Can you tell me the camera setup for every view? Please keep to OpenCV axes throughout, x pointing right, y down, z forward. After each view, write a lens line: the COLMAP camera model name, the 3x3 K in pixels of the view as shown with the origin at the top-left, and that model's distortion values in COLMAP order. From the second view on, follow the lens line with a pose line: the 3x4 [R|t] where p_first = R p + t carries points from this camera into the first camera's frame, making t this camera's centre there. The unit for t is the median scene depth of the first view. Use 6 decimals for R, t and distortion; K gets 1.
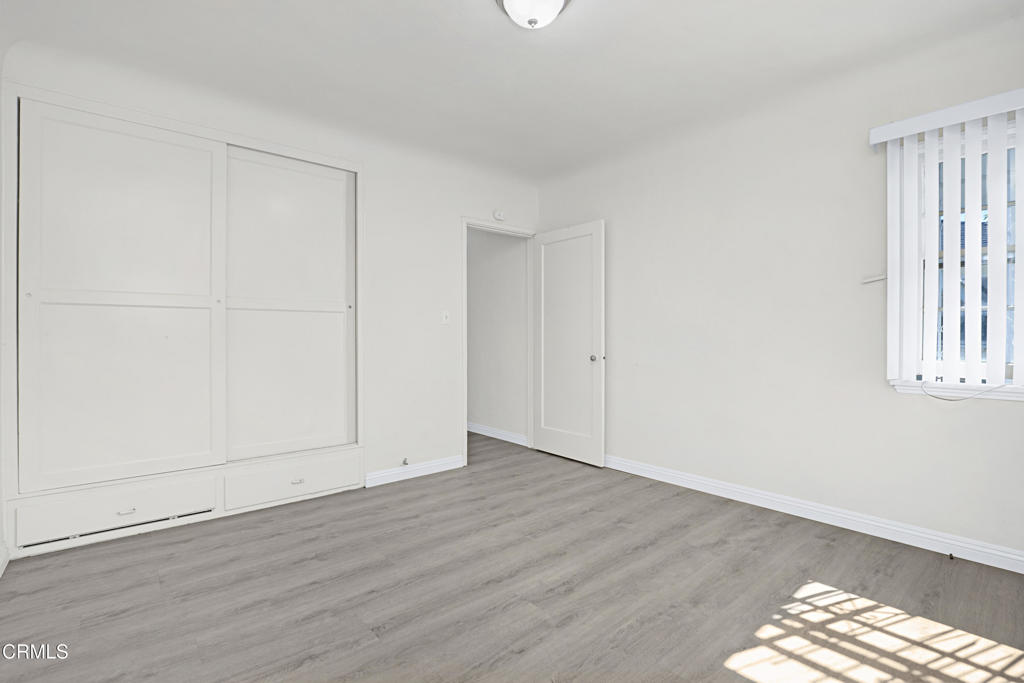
lens RADIAL K [[482.1, 0, 512.3], [0, 482.1, 342.1], [0, 0, 1]] dist [-0.004677, 0.000464]
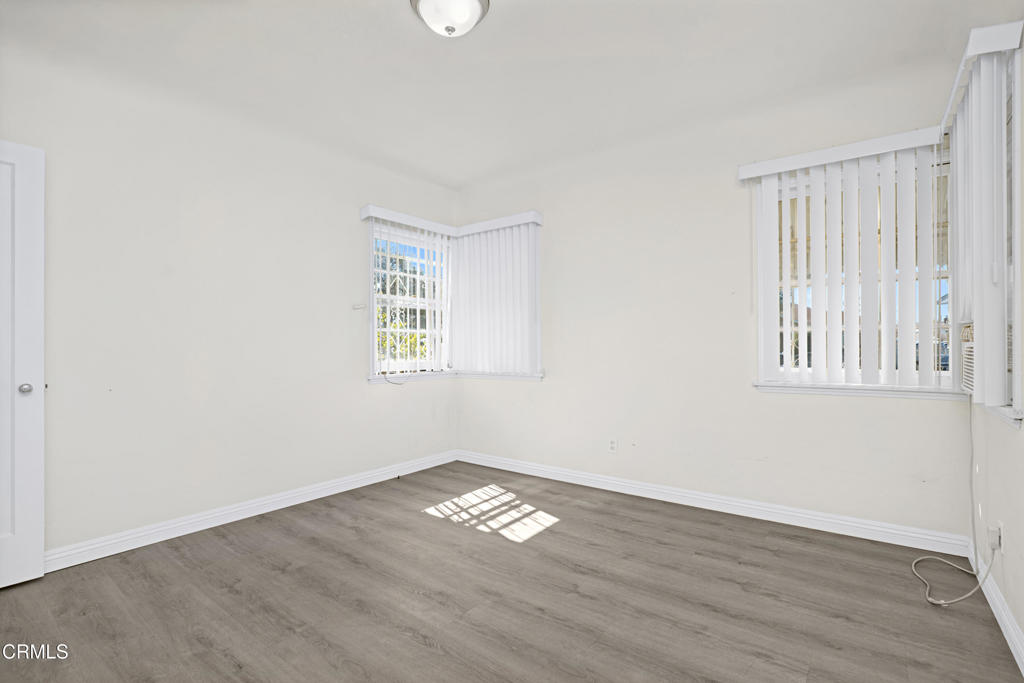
lens RADIAL K [[482.1, 0, 512.3], [0, 482.1, 341.9], [0, 0, 1]] dist [-0.004677, 0.000464]
pose [[-0.216550, 0.011613, 0.976202, -0.987011], [0.014457, 0.999858, -0.008687, -0.014109], [-0.976164, 0.012232, -0.216687, 1.132048]]
